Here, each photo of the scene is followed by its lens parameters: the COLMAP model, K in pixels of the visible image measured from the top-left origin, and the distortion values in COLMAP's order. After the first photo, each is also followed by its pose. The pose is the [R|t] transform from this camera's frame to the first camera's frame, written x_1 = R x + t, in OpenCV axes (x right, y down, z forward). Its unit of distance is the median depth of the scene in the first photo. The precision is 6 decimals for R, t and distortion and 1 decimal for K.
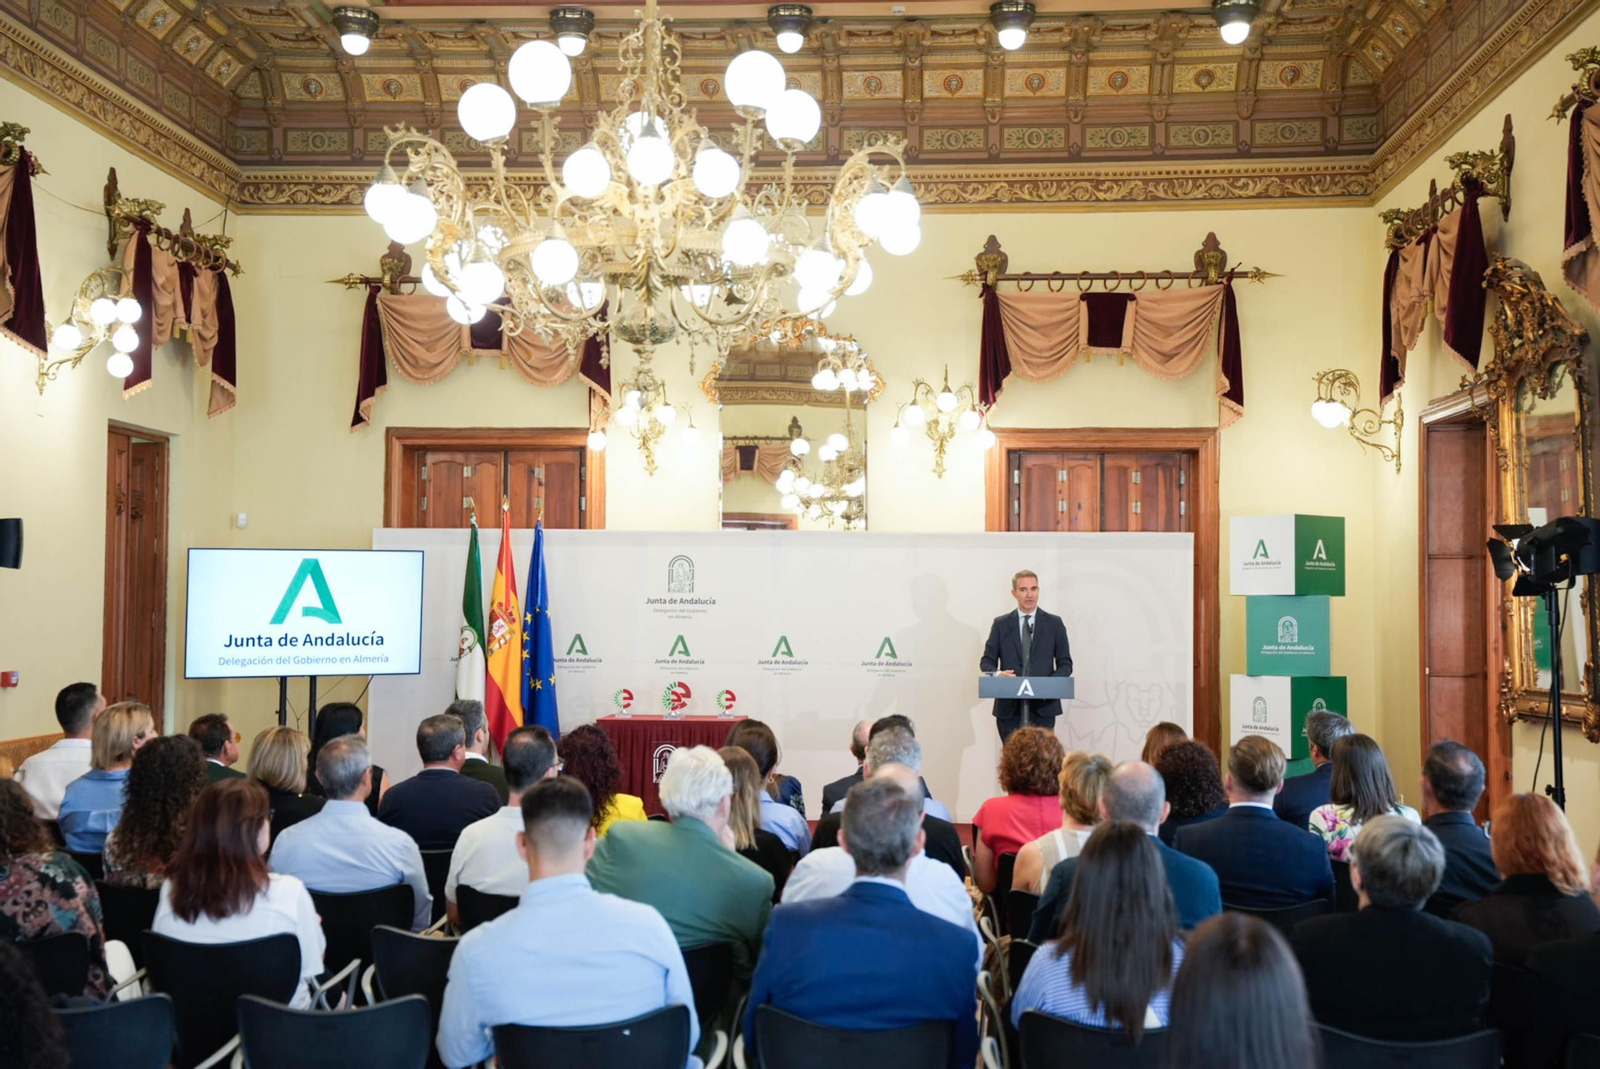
lens RADIAL K [[2100.5, 0, 790.4], [0, 2100.5, 521.3], [0, 0, 1]] dist [0.113470, 0.000000]
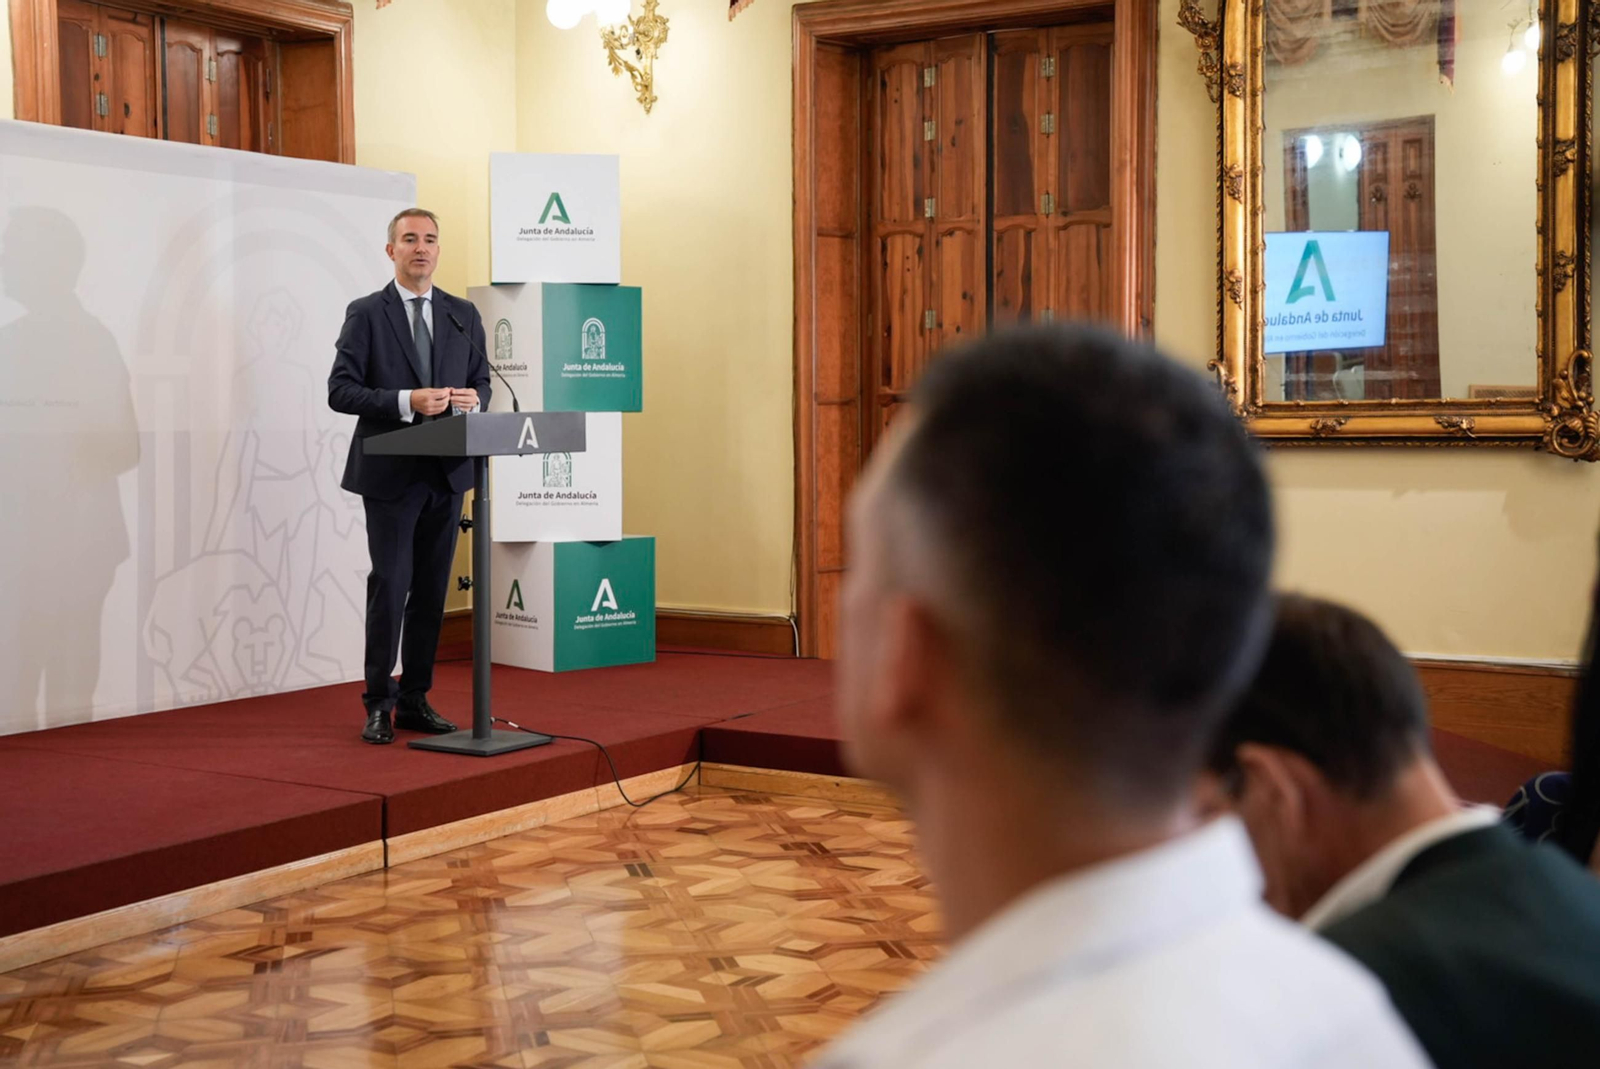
lens RADIAL K [[2100.5, 0, 785.3], [0, 2100.5, 474.9], [0, 0, 1]] dist [0.113470, 0.000000]
pose [[0.454353, -0.037199, 0.890045, -0.285365], [-0.034056, 0.997672, 0.059083, 0.050106], [-0.890171, -0.057156, 0.452028, 0.628630]]
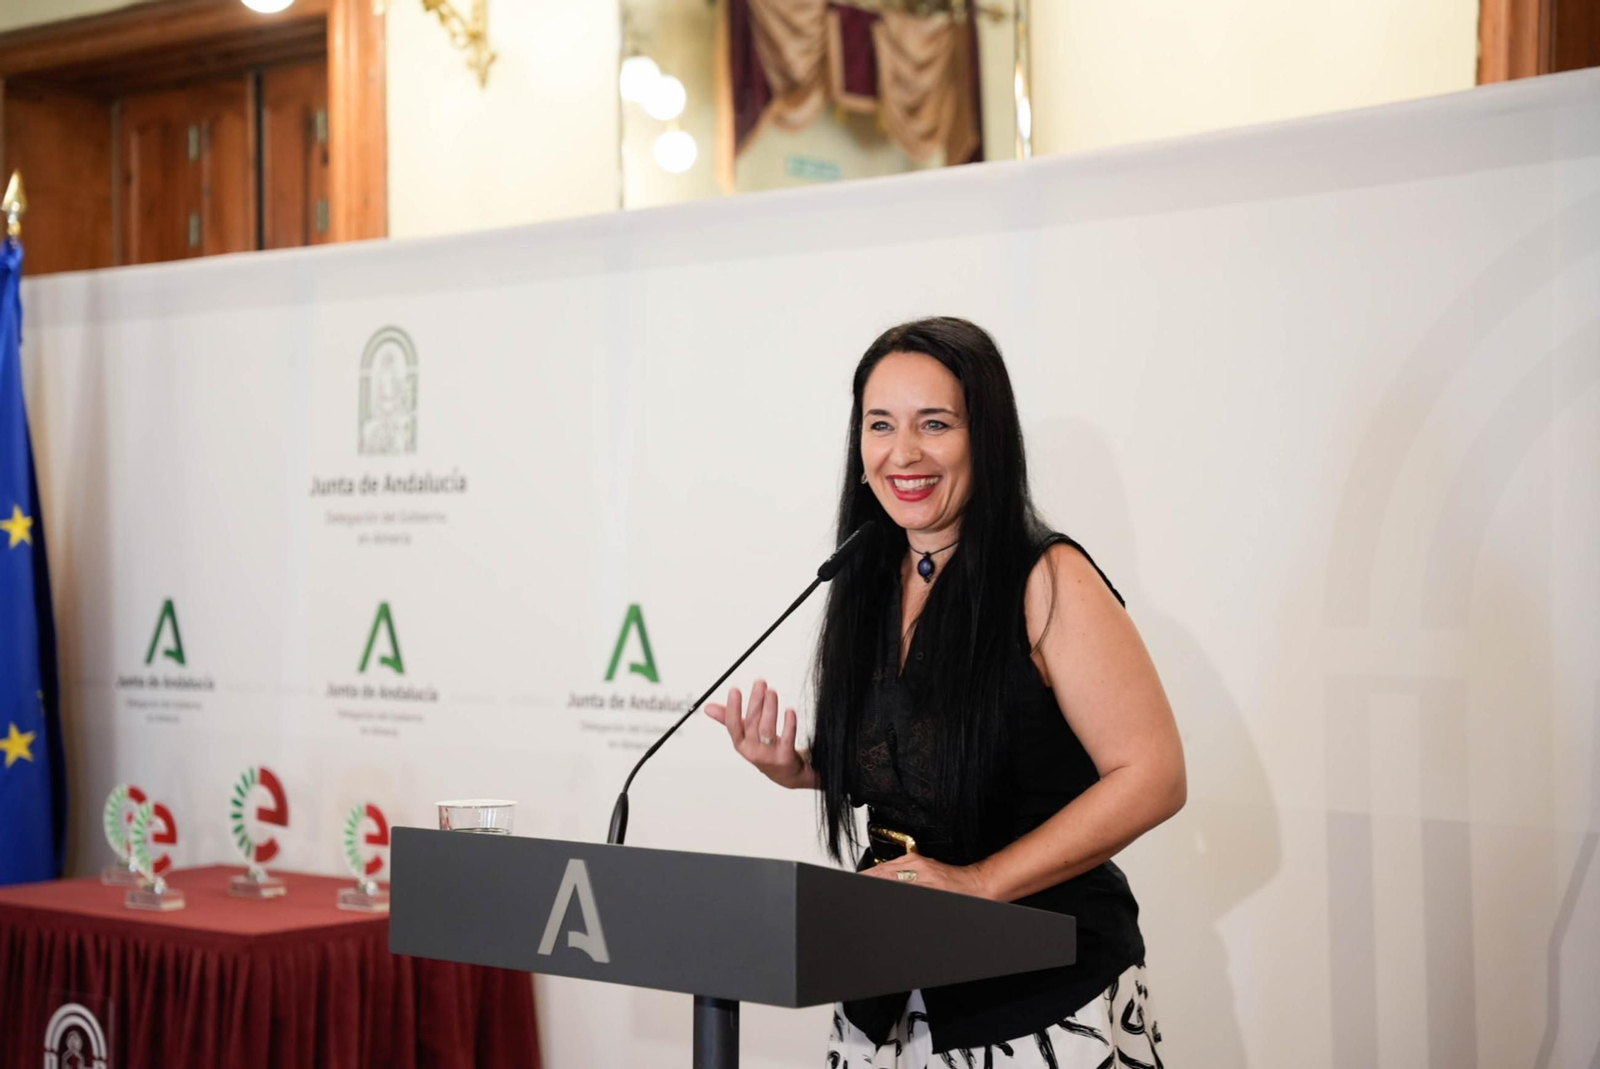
lens RADIAL K [[2699.2, 0, 797.1], [0, 2699.2, 538.3], [0, 0, 1]] dist [0.308909, 0.000000]
pose [[0.781553, -0.015277, -0.623651, 0.227036], [0.029960, 0.999466, 0.013063, 0.042338], [0.623119, -0.028894, 0.781593, 0.744992]]
